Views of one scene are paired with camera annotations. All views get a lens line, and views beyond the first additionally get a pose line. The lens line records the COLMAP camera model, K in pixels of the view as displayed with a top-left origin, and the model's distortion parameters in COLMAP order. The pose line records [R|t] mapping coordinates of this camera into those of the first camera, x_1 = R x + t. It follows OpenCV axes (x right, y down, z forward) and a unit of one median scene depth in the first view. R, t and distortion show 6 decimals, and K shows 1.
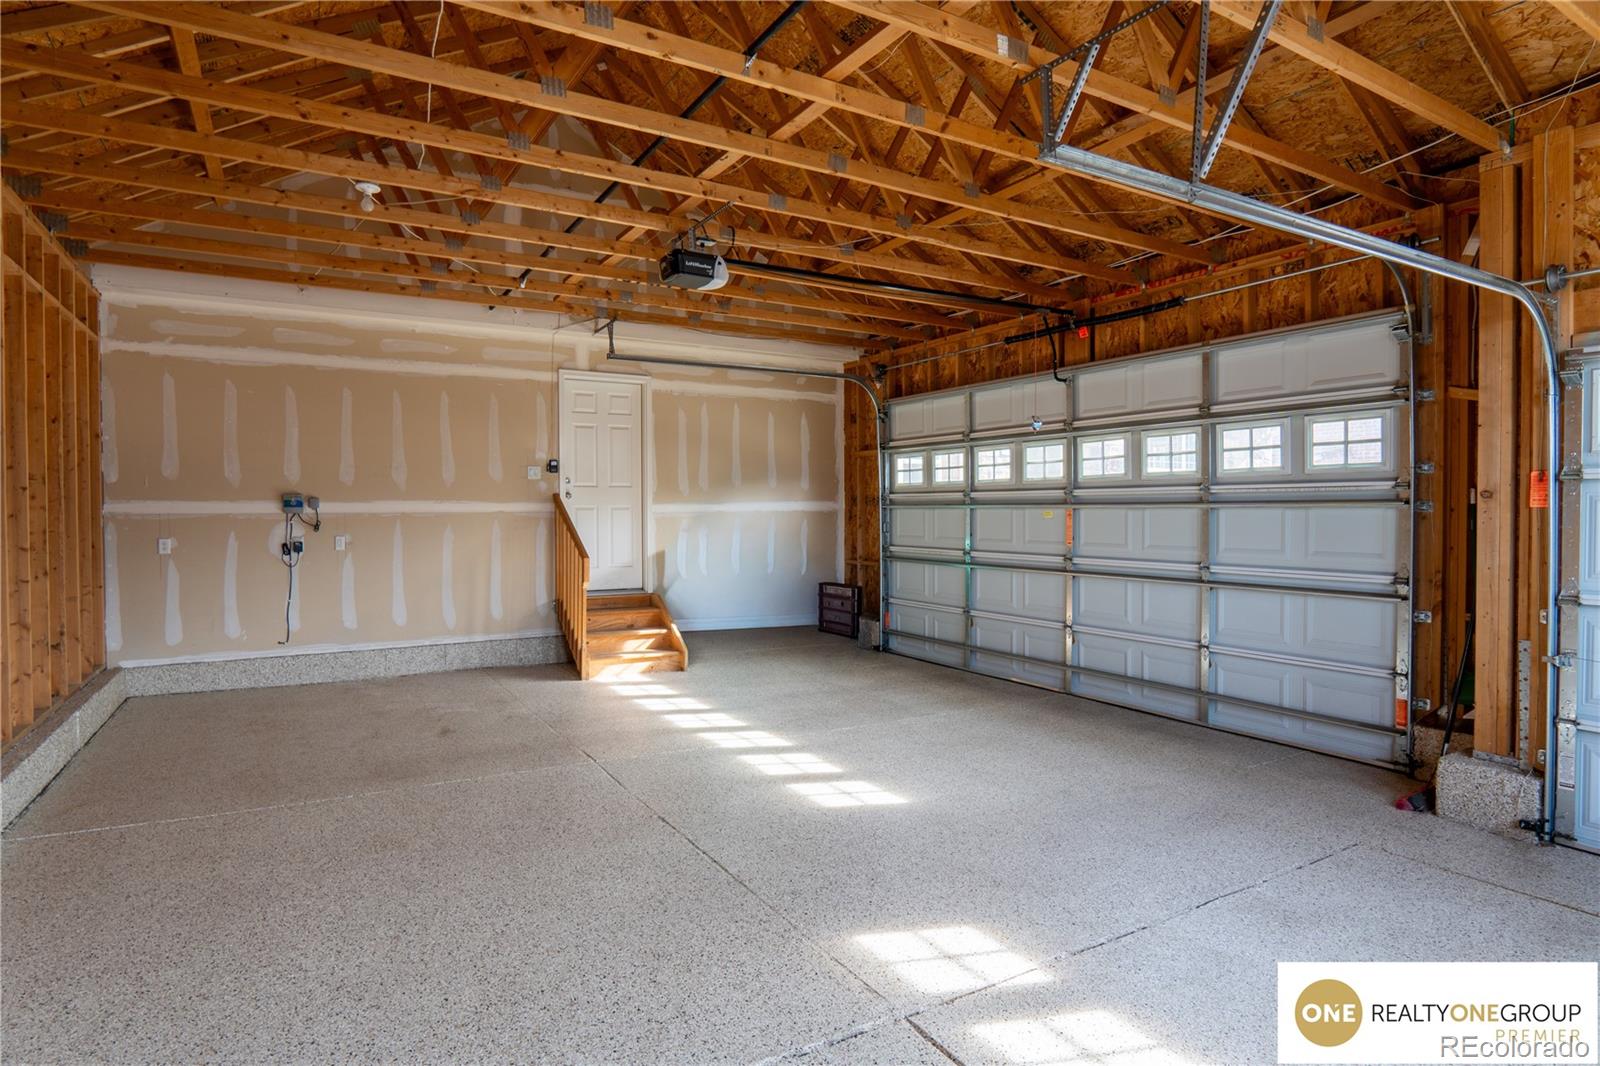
lens RADIAL K [[877.4, 0, 795.0], [0, 877.4, 511.4], [0, 0, 1]] dist [-0.025795, 0.000958]
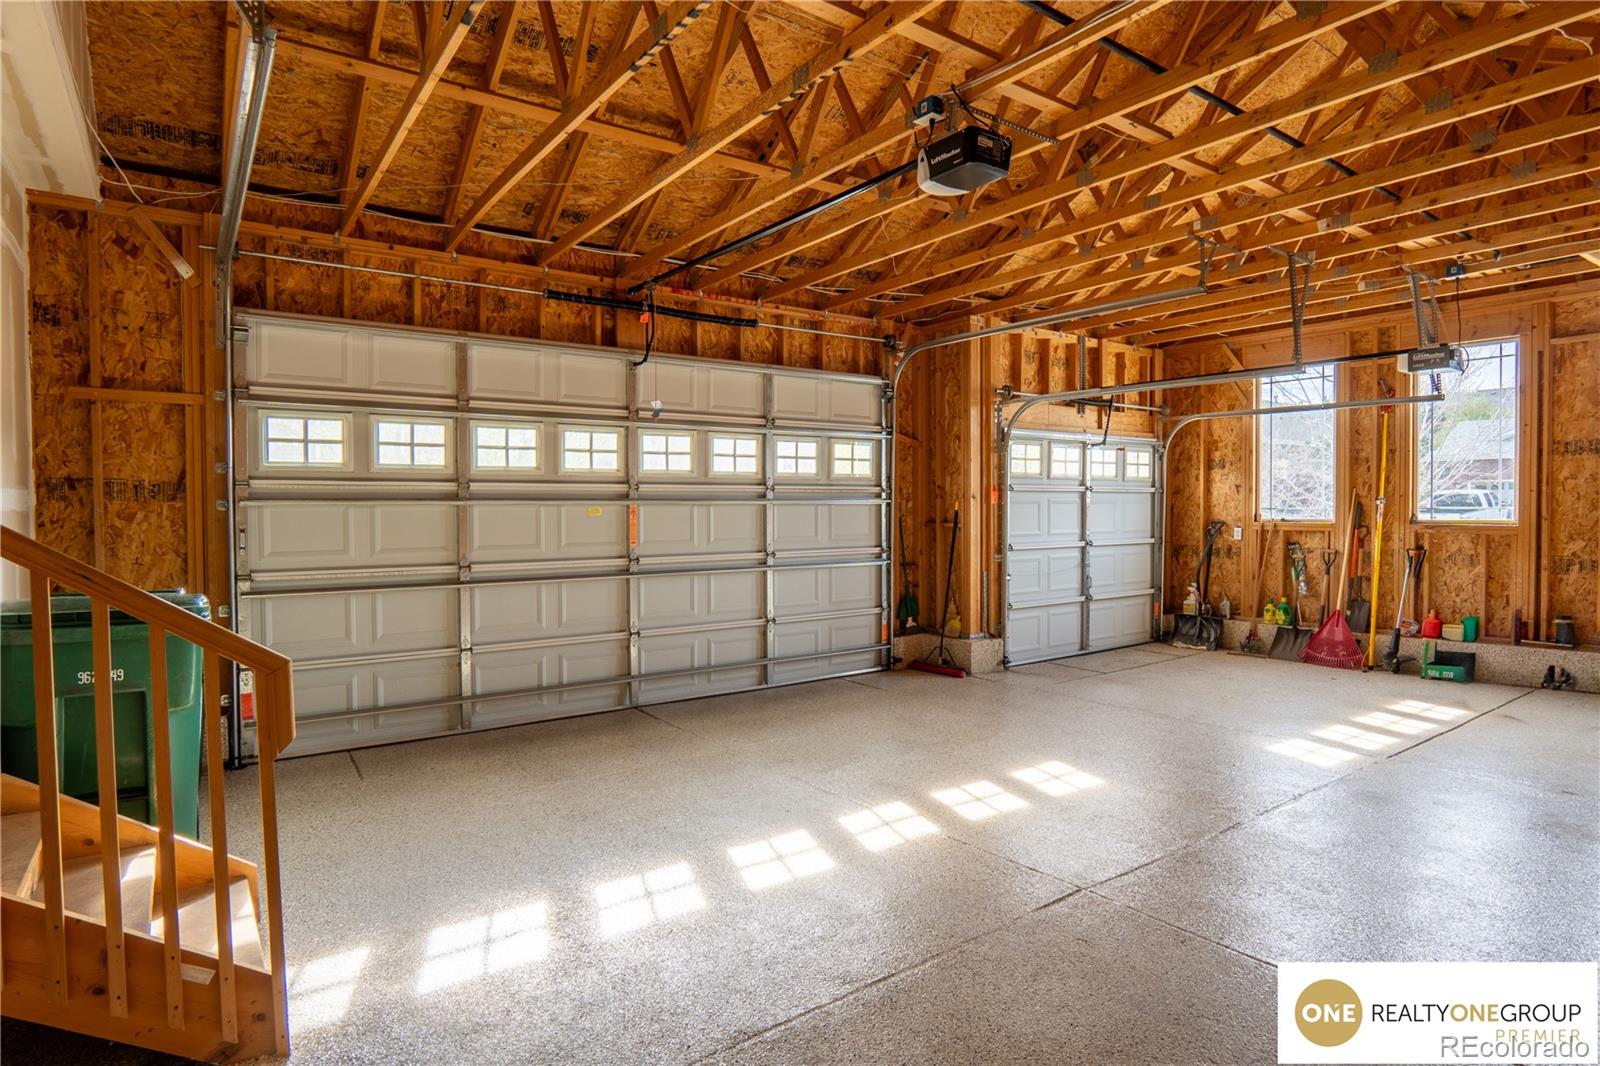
lens RADIAL K [[769.4, 0, 798.7], [0, 769.4, 523.1], [0, 0, 1]] dist [-0.039731, 0.000040]
pose [[-0.055559, -0.021721, 0.998219, -0.443109], [0.005646, 0.999741, 0.022068, -0.000869], [-0.998439, 0.006862, -0.055422, 0.777672]]
